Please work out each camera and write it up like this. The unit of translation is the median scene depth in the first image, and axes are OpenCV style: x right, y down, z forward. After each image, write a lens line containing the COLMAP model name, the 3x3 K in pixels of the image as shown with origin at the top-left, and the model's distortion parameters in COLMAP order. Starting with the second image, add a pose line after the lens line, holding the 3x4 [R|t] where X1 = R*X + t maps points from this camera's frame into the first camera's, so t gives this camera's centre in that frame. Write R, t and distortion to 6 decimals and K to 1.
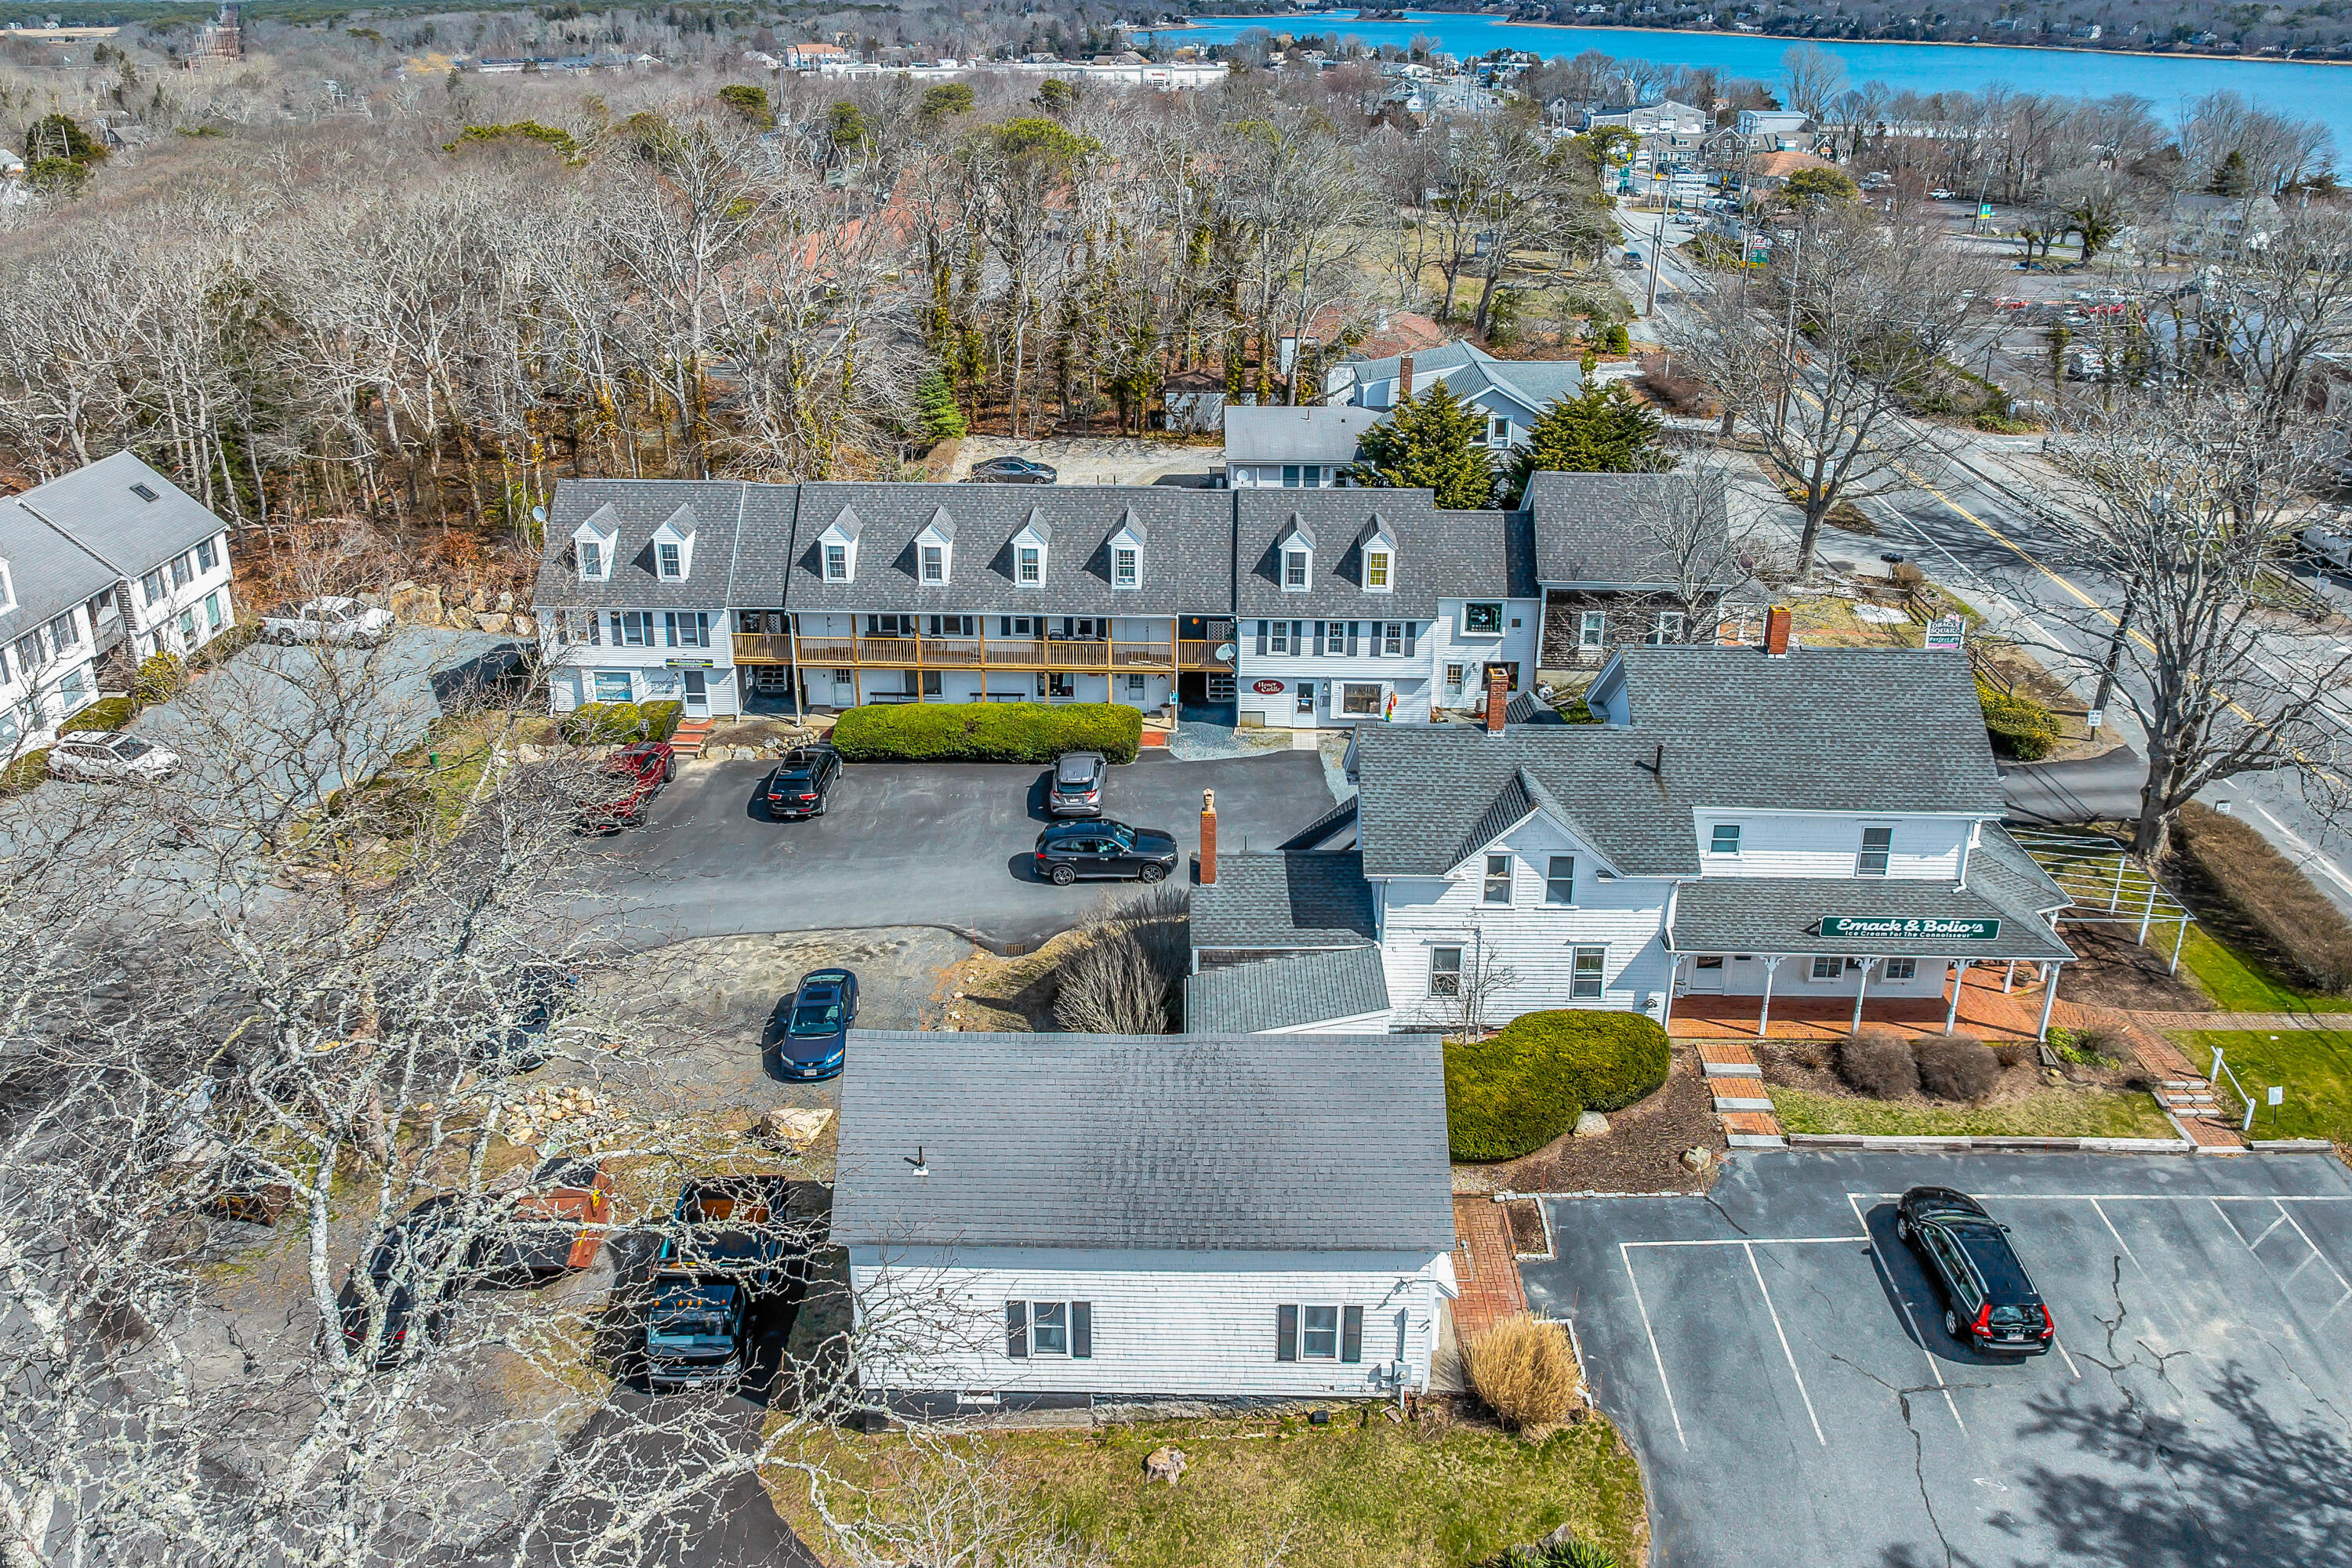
lens RADIAL K [[1718.1, 0, 1145.9], [0, 1718.1, 599.7], [0, 0, 1]] dist [-0.028849, -0.010464]
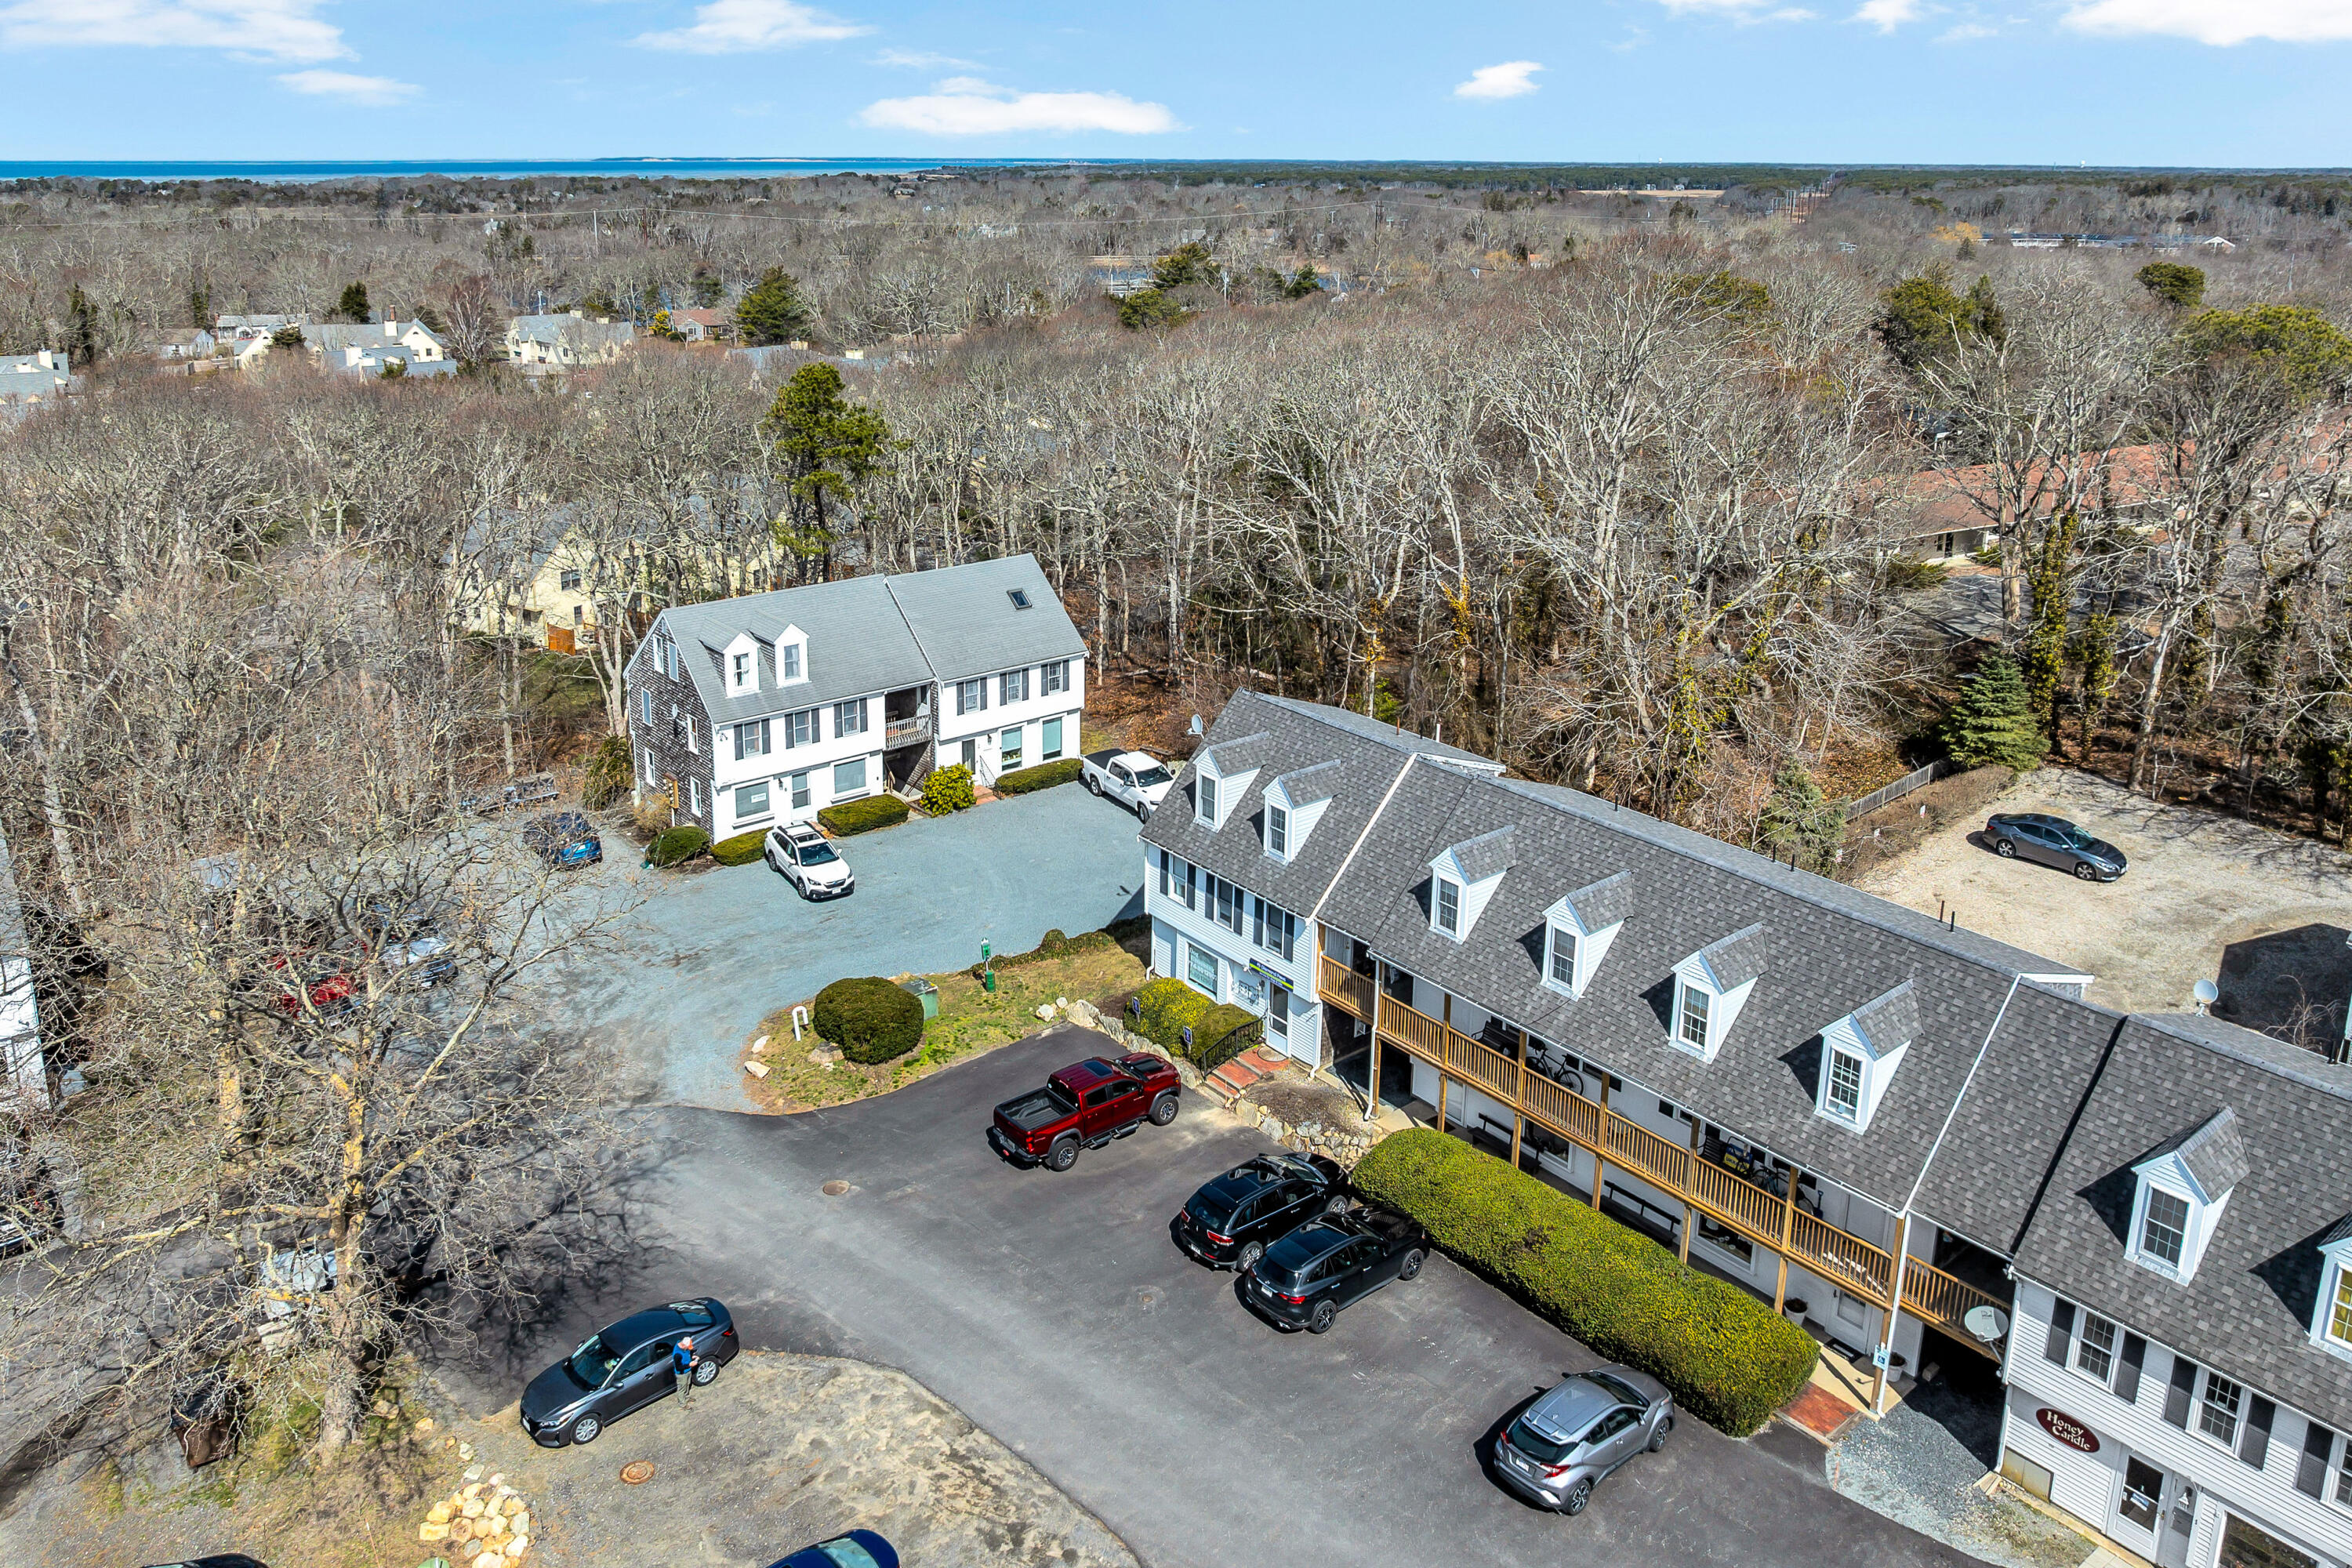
lens RADIAL K [[1737.9, 0, 1159.8], [0, 1737.9, 529.2], [0, 0, 1]] dist [-0.035843, -0.000740]
pose [[0.661250, 0.166749, -0.731398, 0.214563], [-0.266305, 0.963659, -0.021062, -0.119767], [0.701306, 0.208702, 0.681626, 0.430720]]
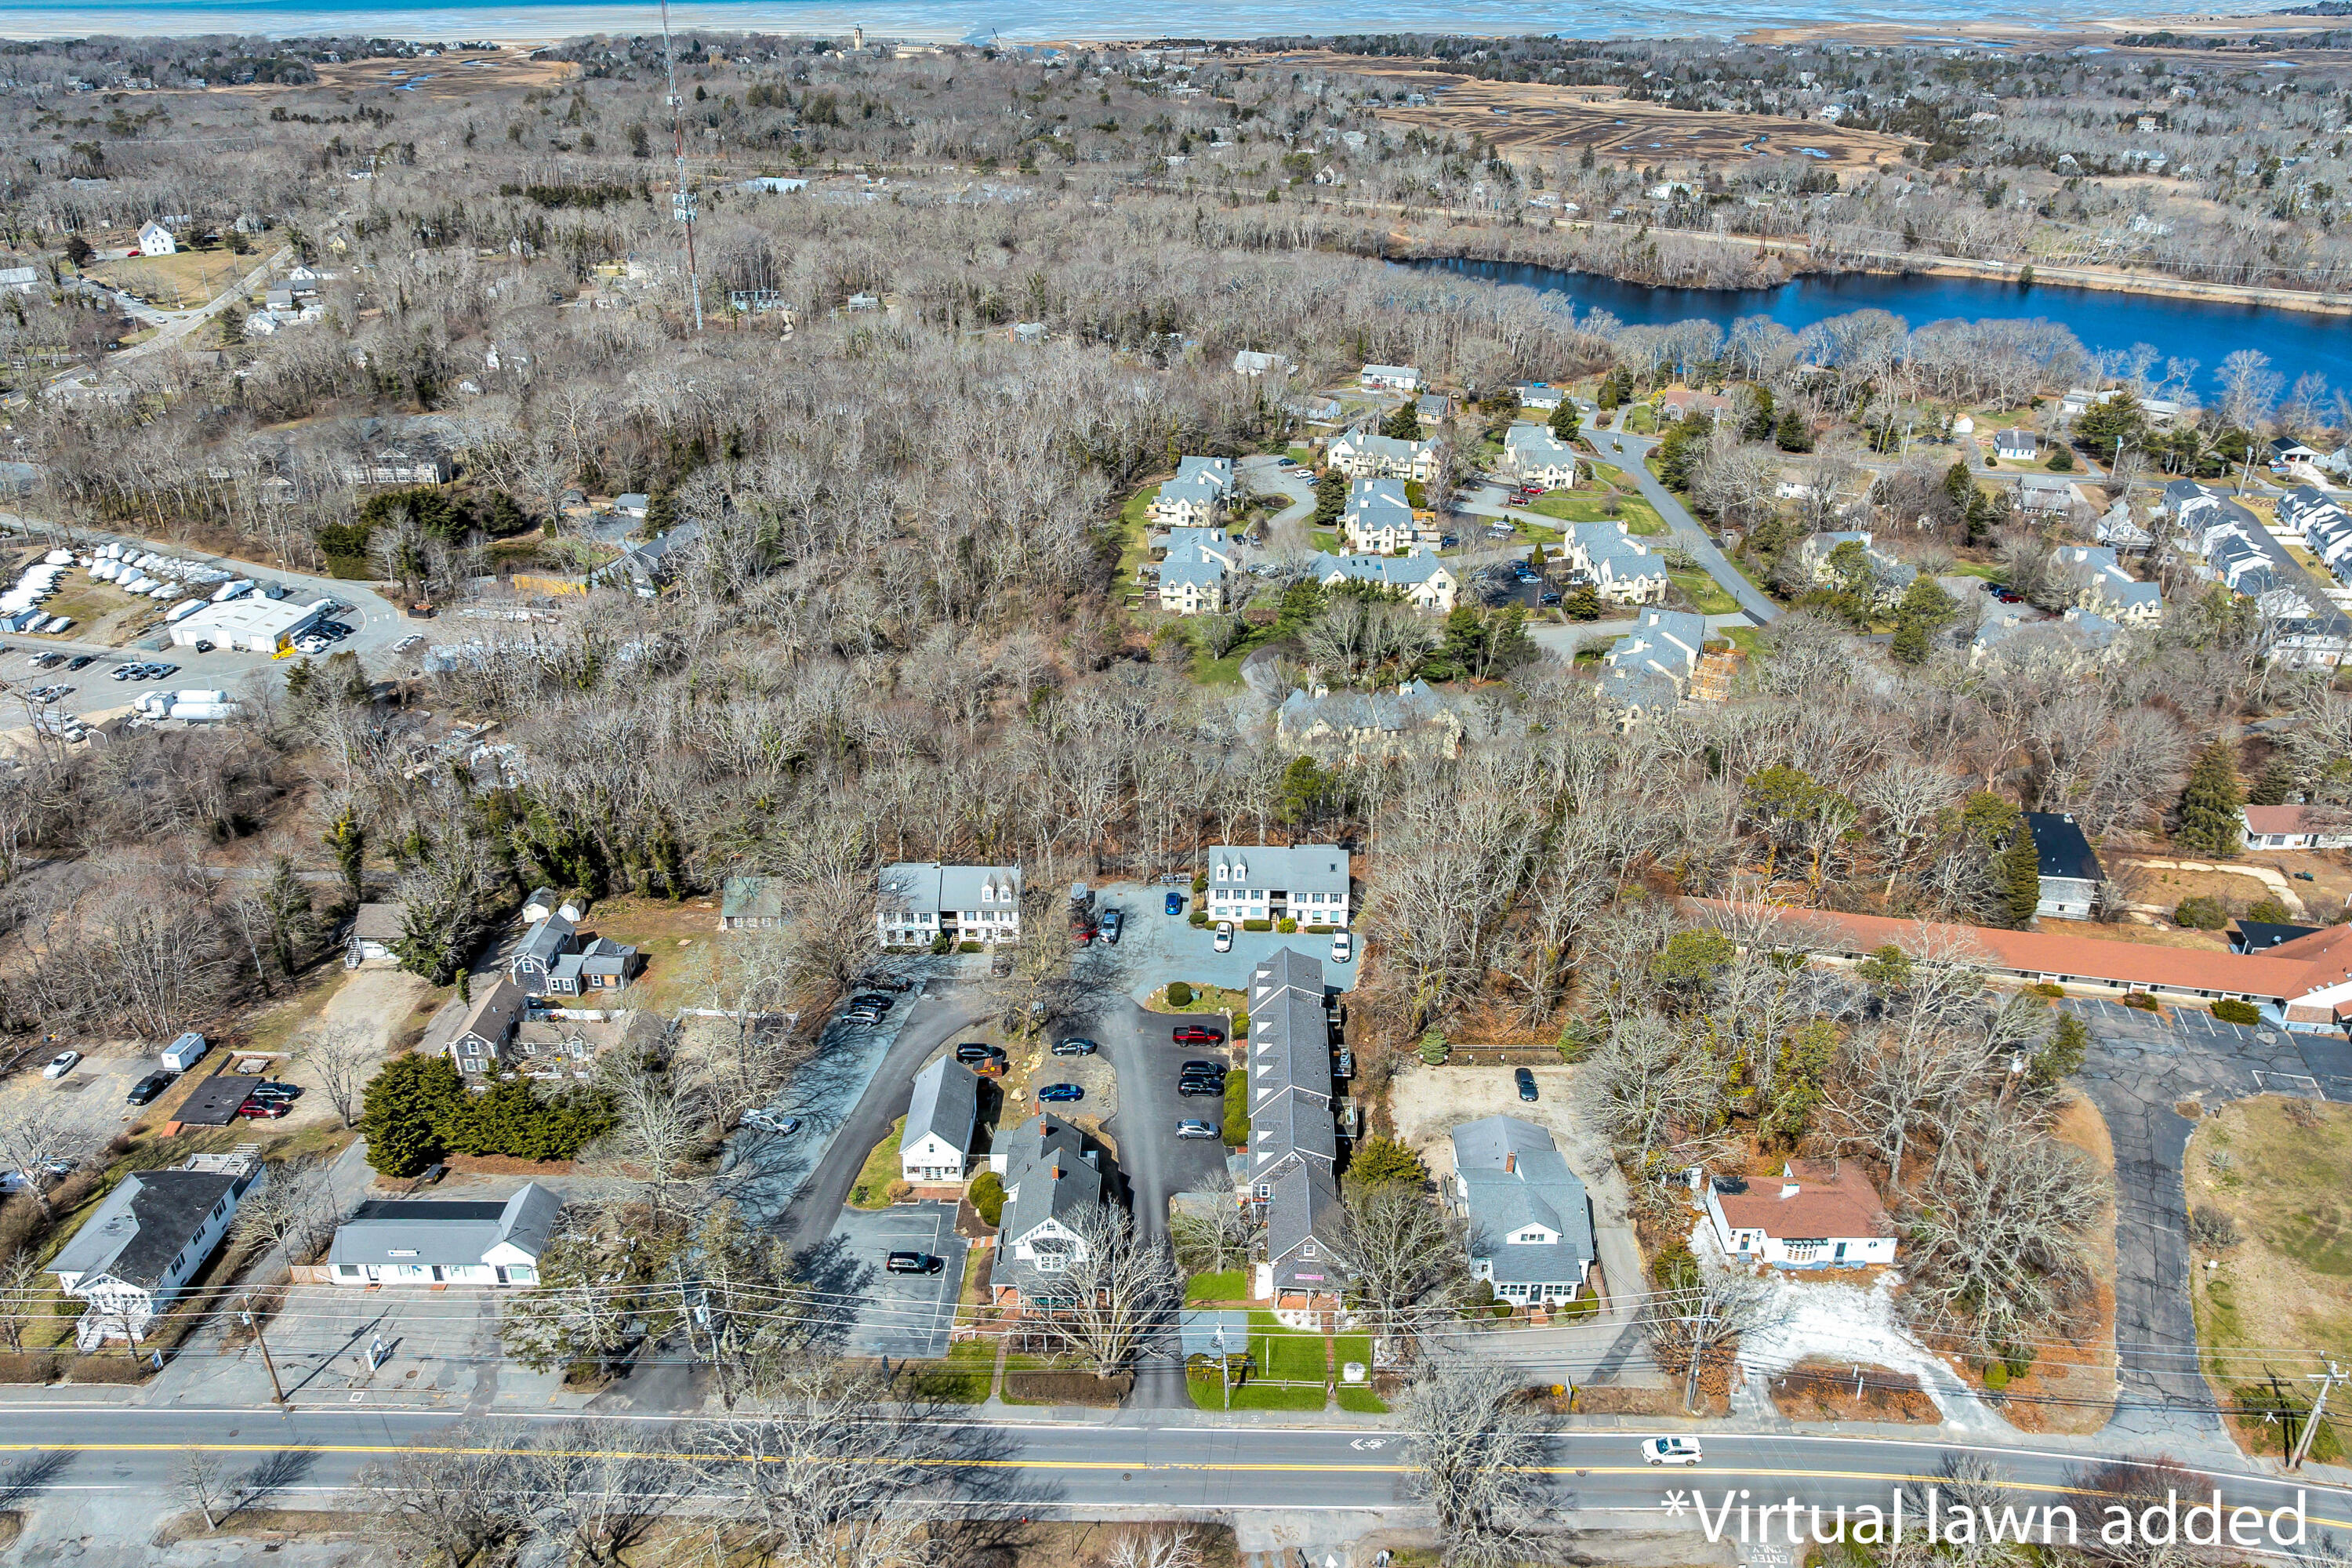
lens RADIAL K [[1684.7, 0, 1177.0], [0, 1684.7, 704.1], [0, 0, 1]] dist [-0.036026, 0.002250]
pose [[0.012861, 0.424227, -0.905464, 2.054952], [-0.343949, 0.852158, 0.394367, -1.489134], [0.938900, 0.306362, 0.156873, 0.294625]]
